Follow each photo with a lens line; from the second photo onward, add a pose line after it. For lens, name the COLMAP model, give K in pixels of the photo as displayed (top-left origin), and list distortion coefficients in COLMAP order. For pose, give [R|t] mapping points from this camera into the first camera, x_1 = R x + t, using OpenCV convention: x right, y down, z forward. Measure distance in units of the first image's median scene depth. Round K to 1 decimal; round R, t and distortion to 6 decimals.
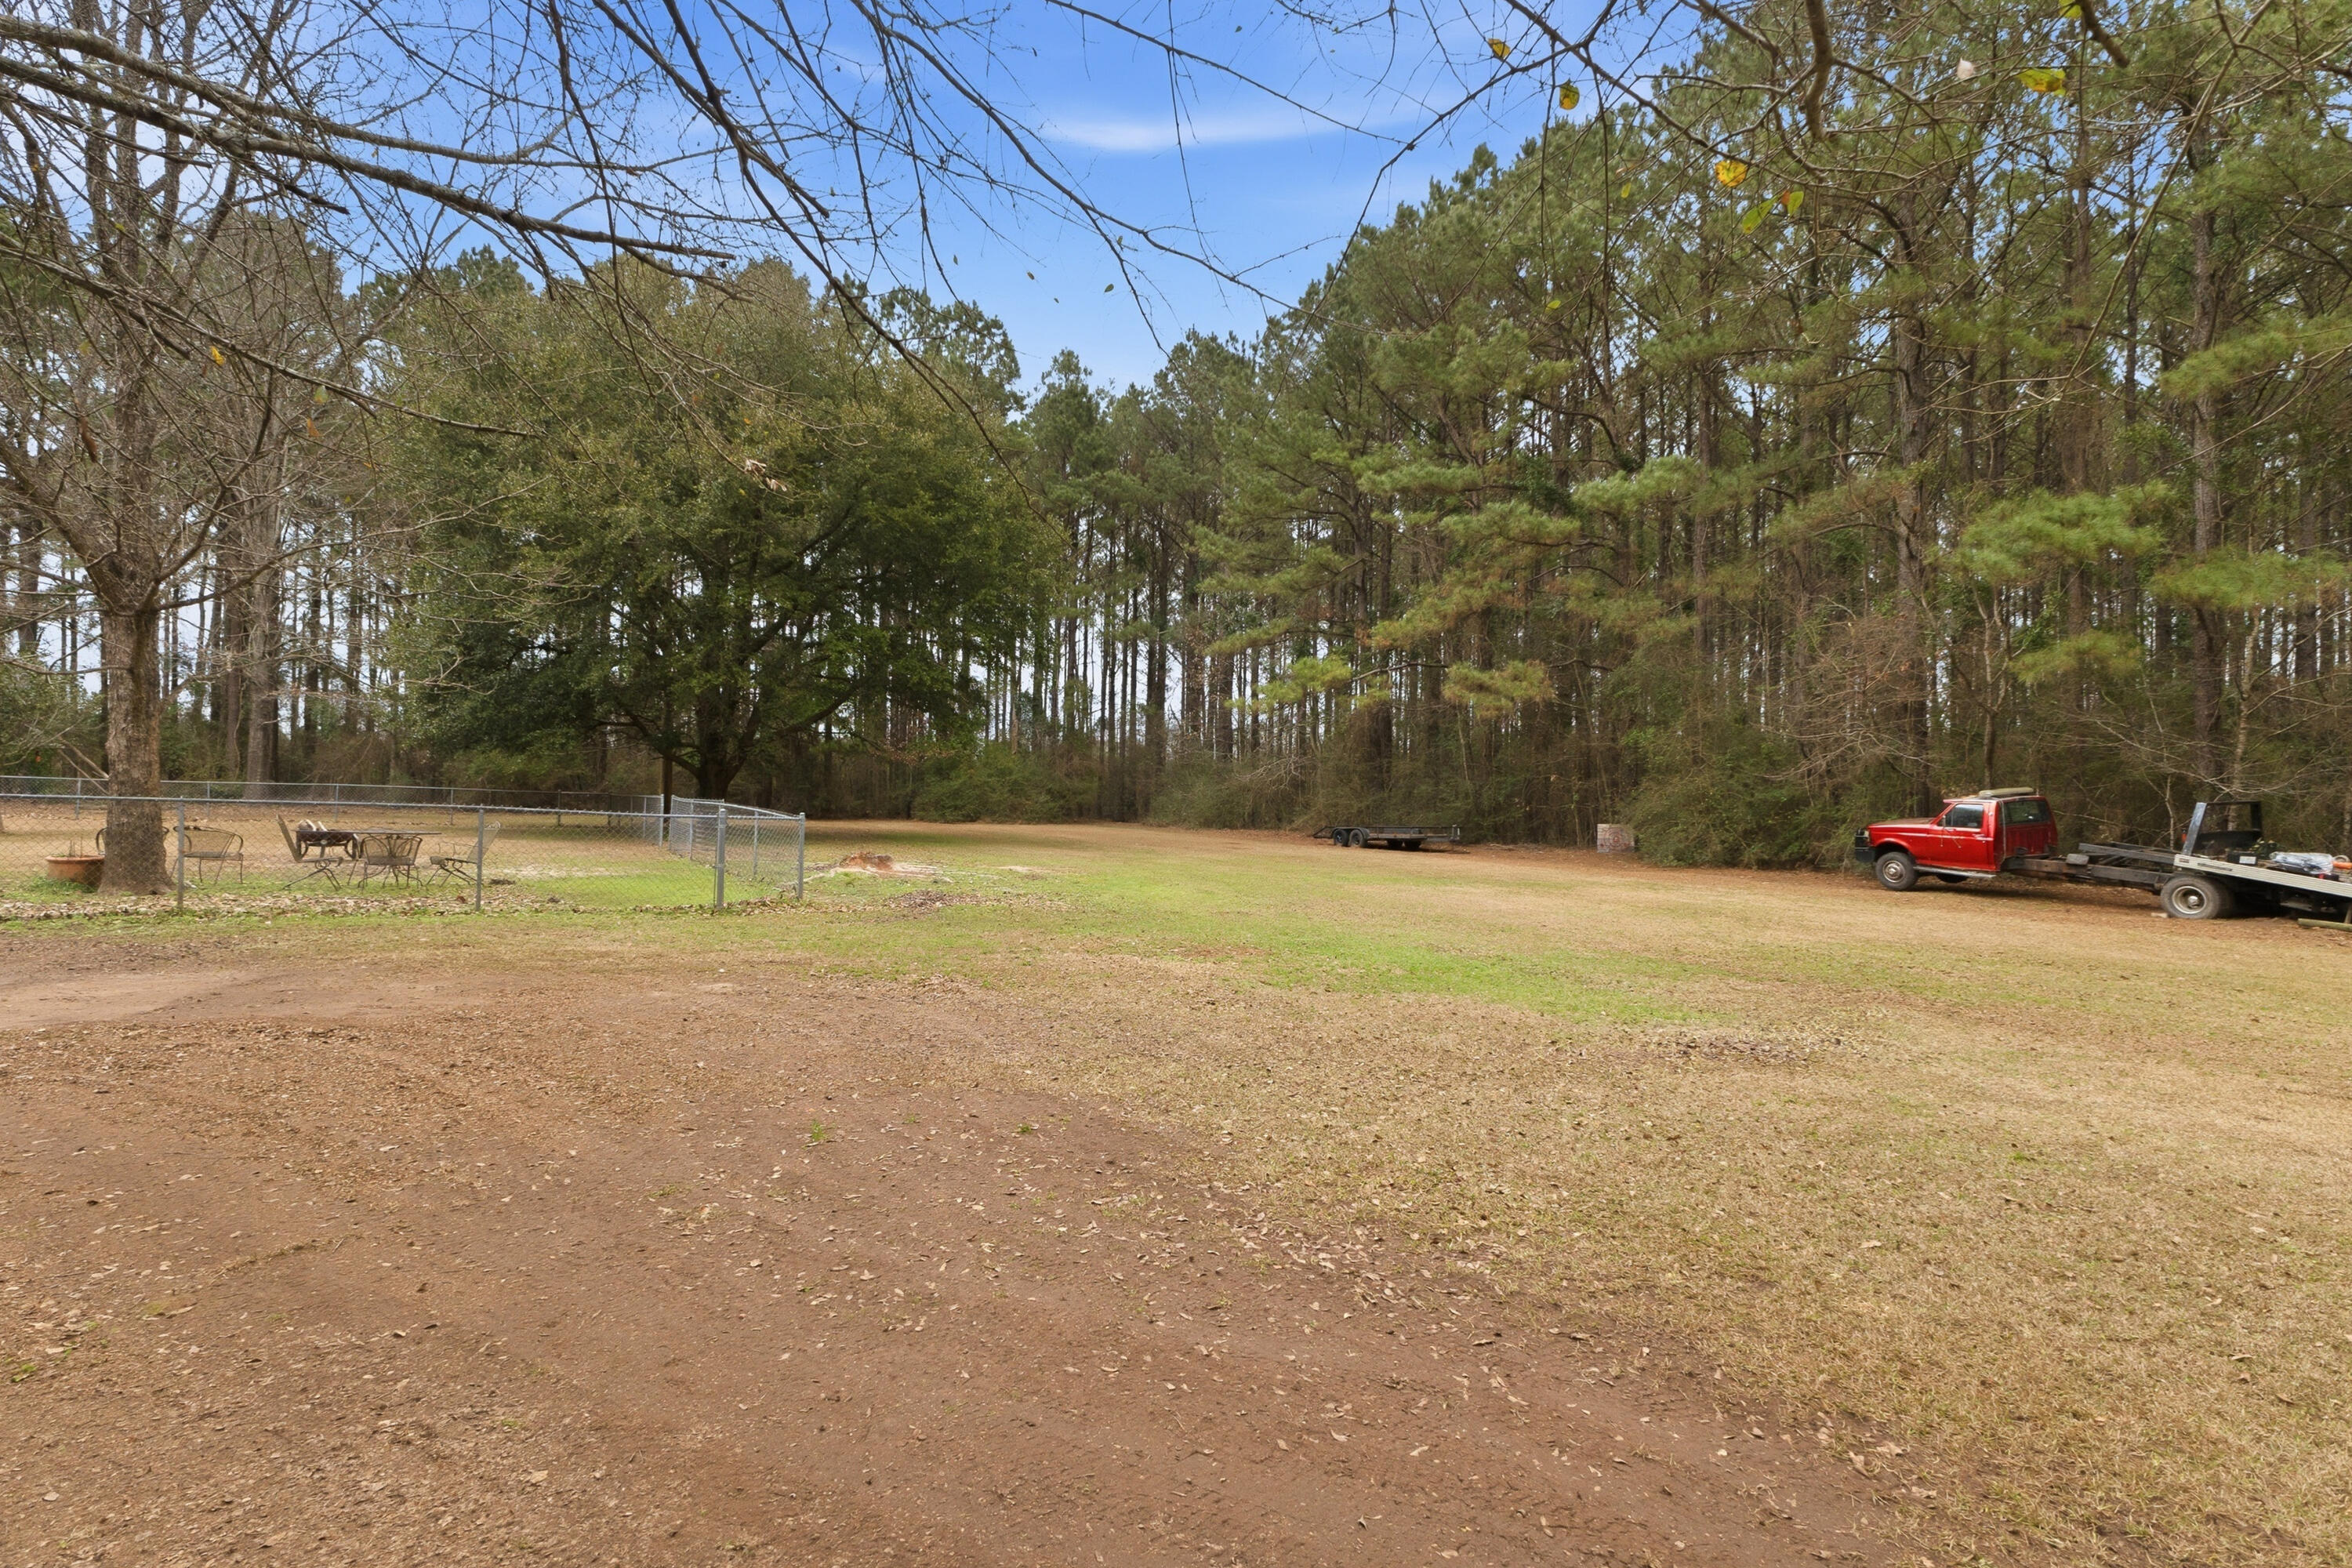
lens RADIAL K [[1033.5, 0, 1183.7], [0, 1033.5, 788.5], [0, 0, 1]] dist [0.009439, -0.001307]
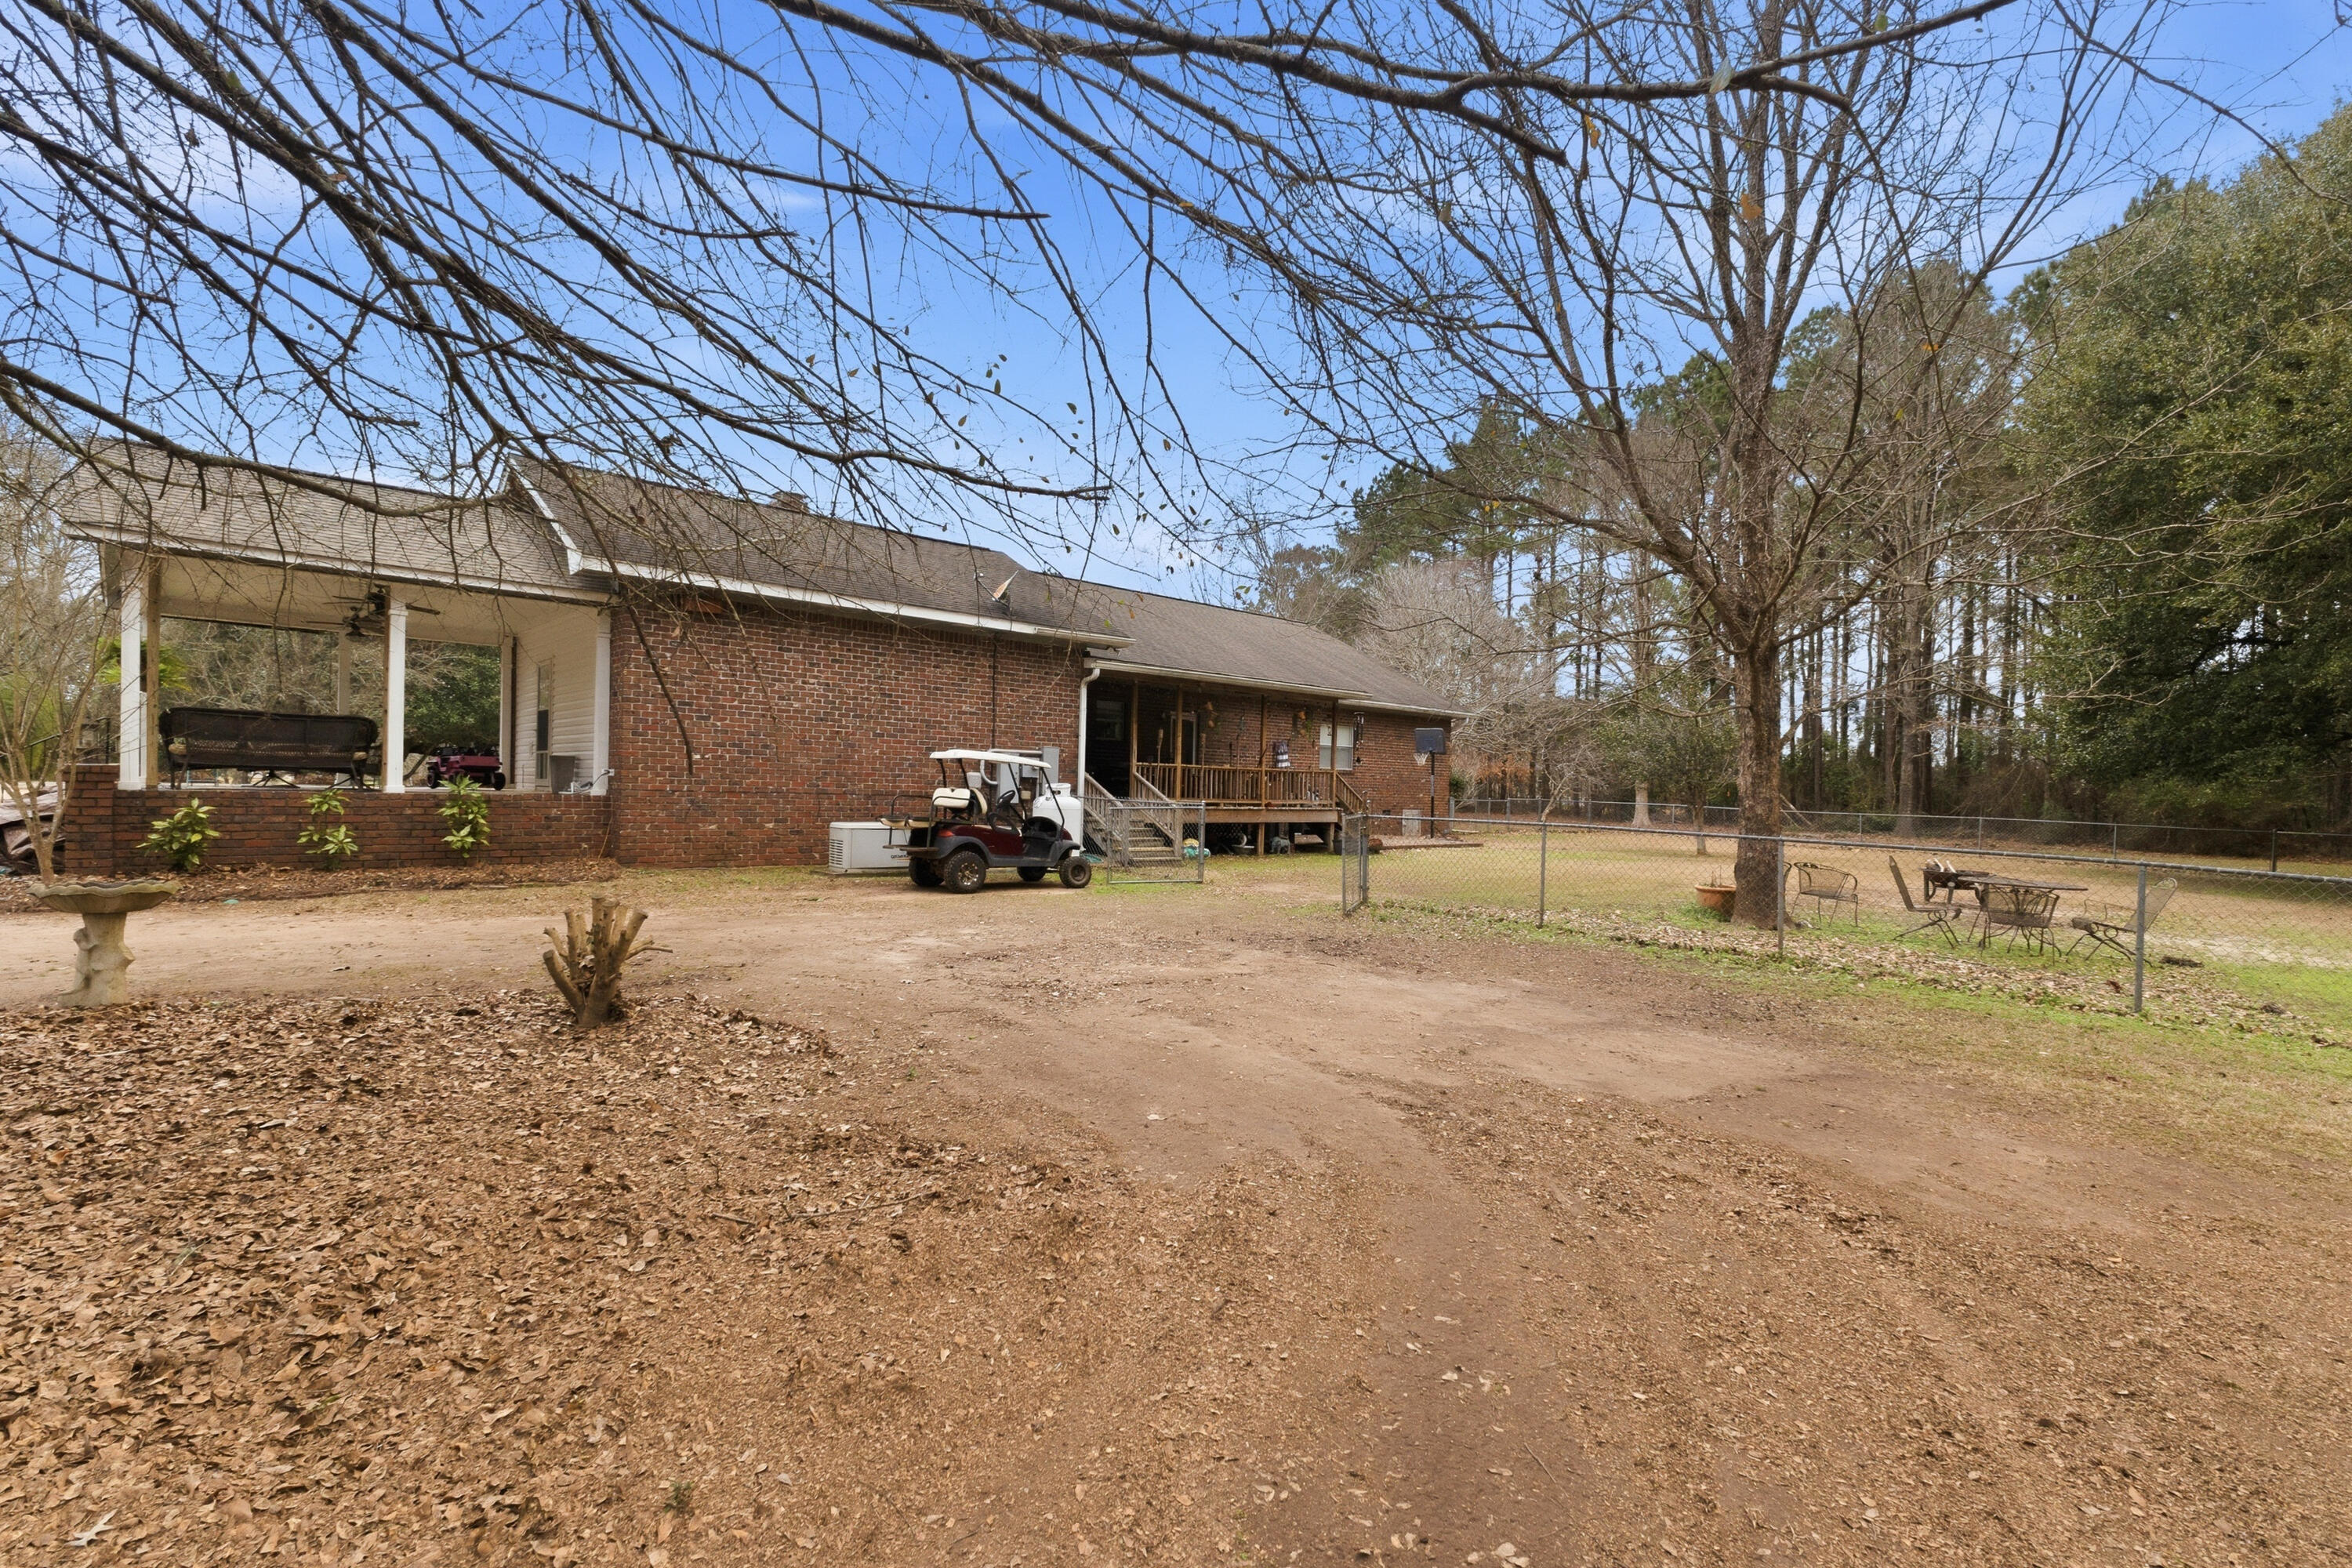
lens RADIAL K [[1033.5, 0, 1178.4], [0, 1033.5, 781.4], [0, 0, 1]] dist [0.009439, -0.001307]
pose [[0.218581, -0.018016, -0.975652, -0.089906], [-0.016523, 0.999618, -0.022160, -0.006175], [0.975679, 0.020964, 0.218200, 0.142430]]
